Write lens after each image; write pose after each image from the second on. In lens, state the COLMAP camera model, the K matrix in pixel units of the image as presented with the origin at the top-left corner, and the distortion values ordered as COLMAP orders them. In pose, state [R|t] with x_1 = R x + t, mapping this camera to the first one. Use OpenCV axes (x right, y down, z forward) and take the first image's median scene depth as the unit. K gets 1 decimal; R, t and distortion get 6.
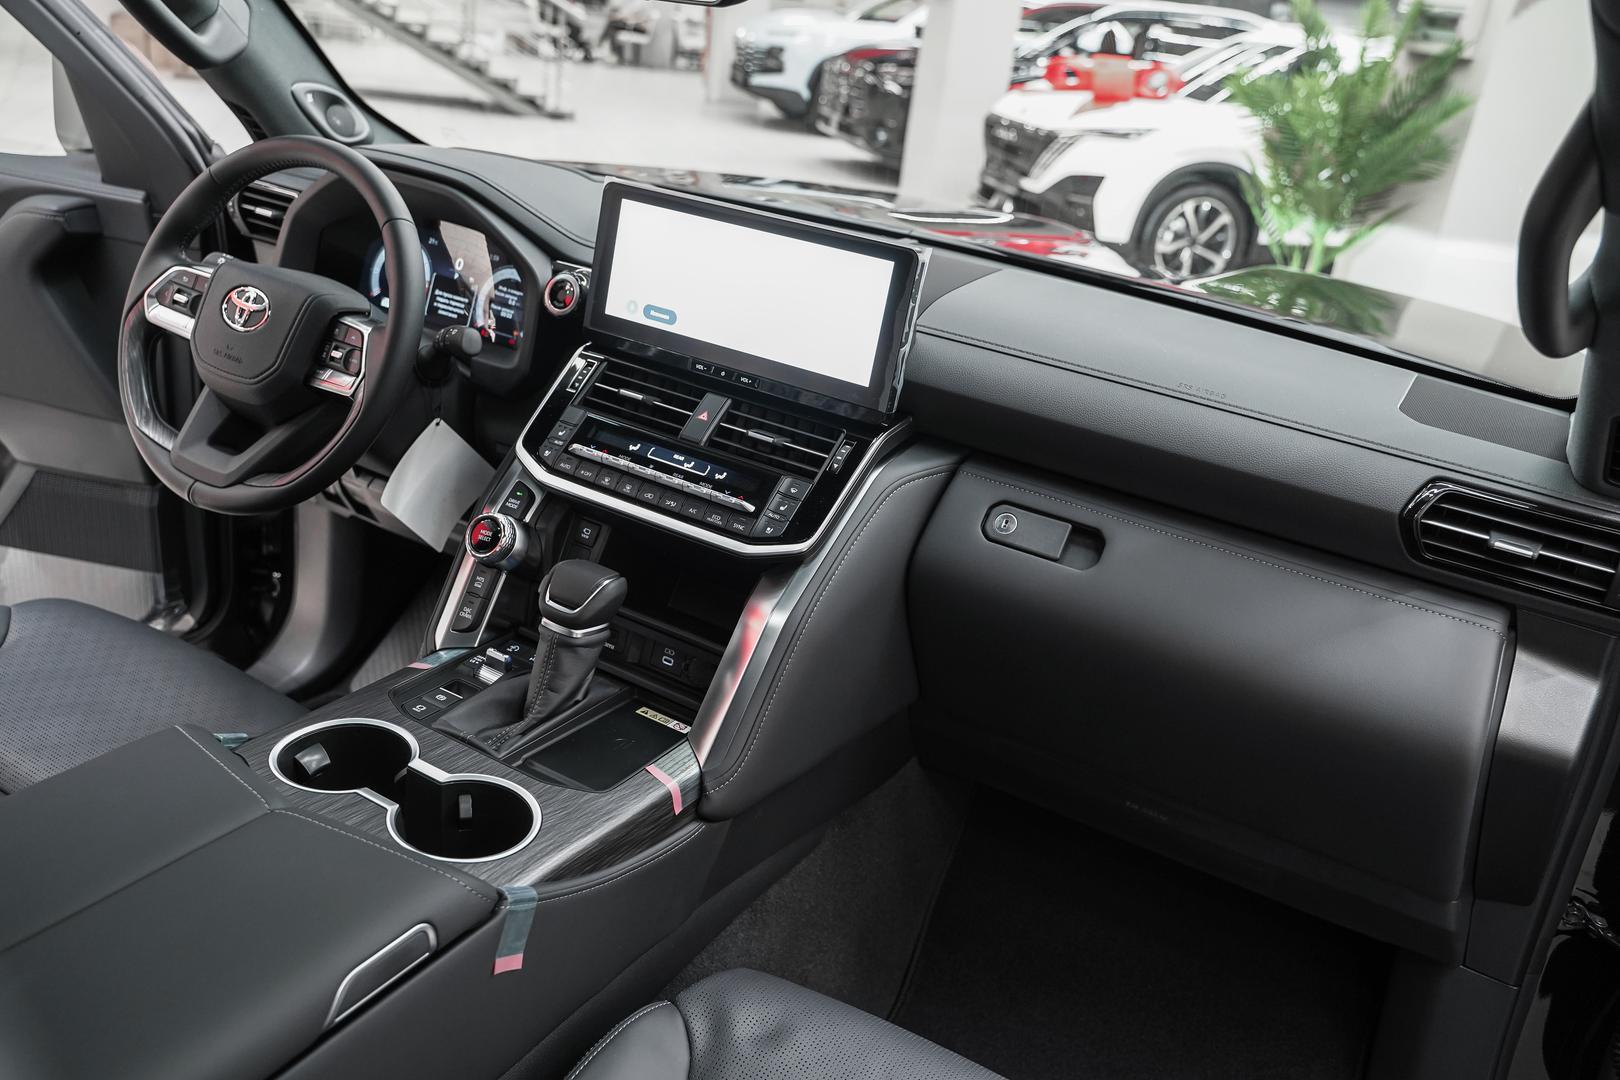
lens RADIAL K [[1291.5, 0, 810.0], [0, 1291.5, 540.0], [0, 0, 1]] dist [-0.017747, 0.011345]
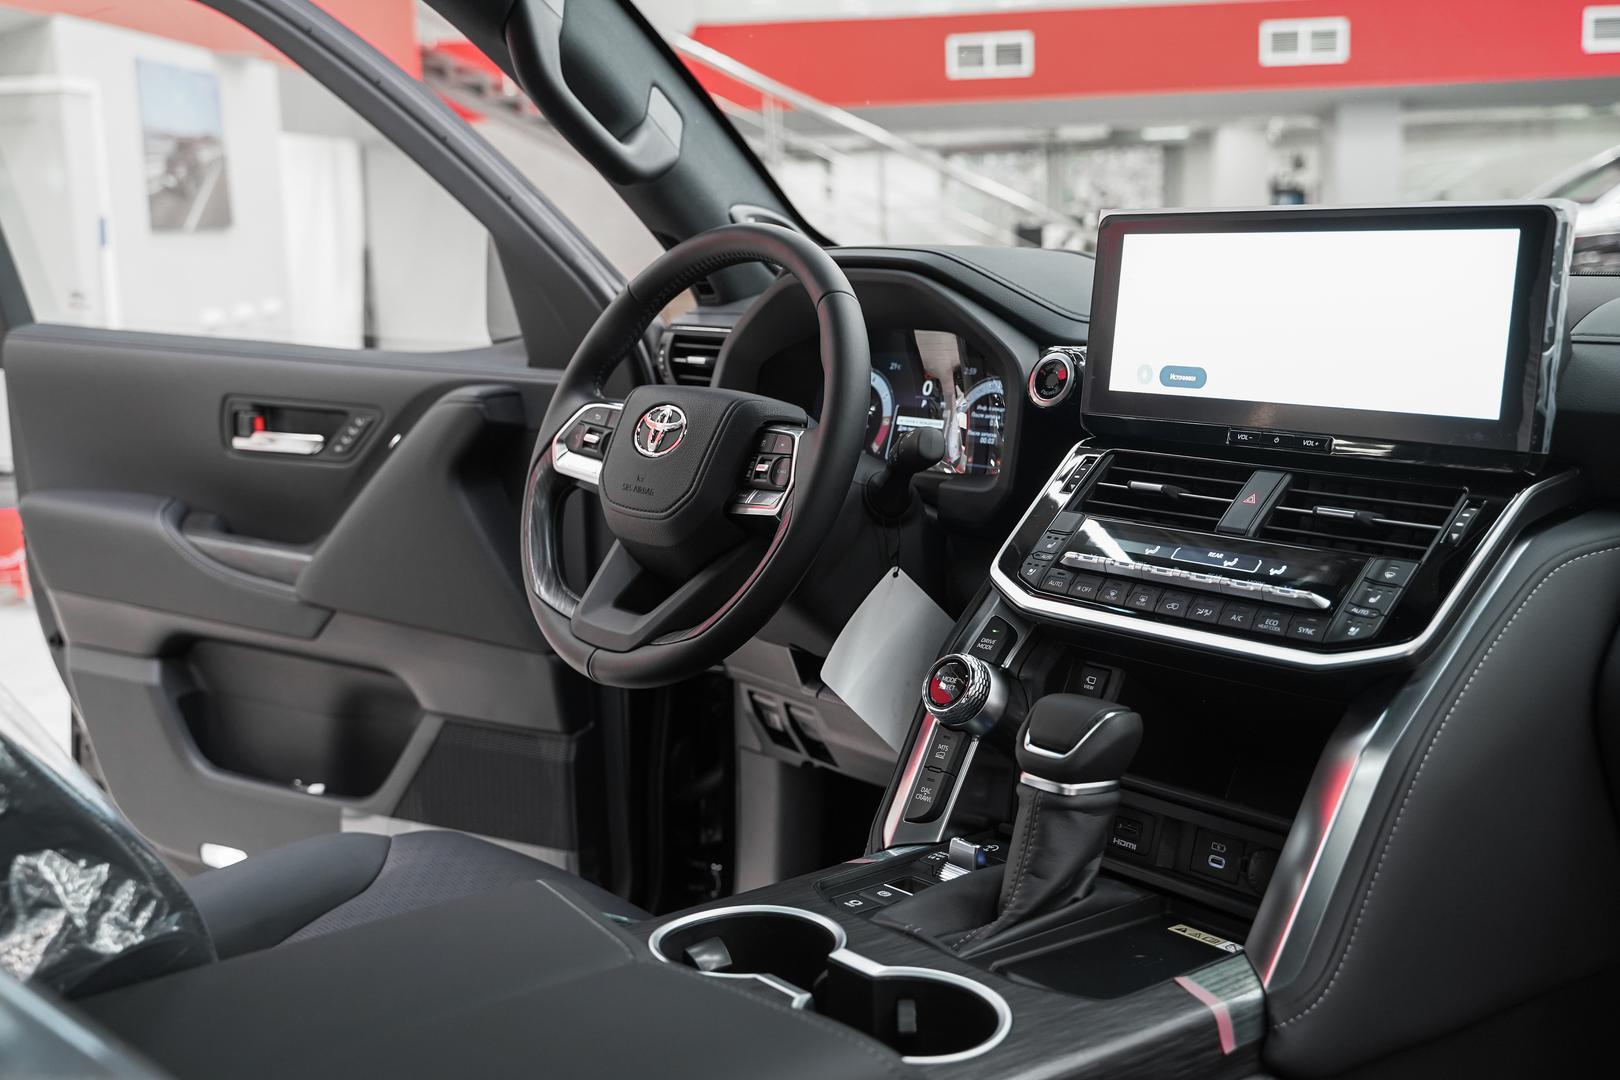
lens RADIAL K [[1784.4, 0, 765.8], [0, 1784.4, 513.3], [0, 0, 1]] dist [-0.002057, -0.003173]
pose [[0.923631, -0.085945, -0.373522, 0.032822], [-0.014876, 0.965762, -0.259002, 0.156736], [0.382993, 0.244779, 0.890730, 0.048754]]
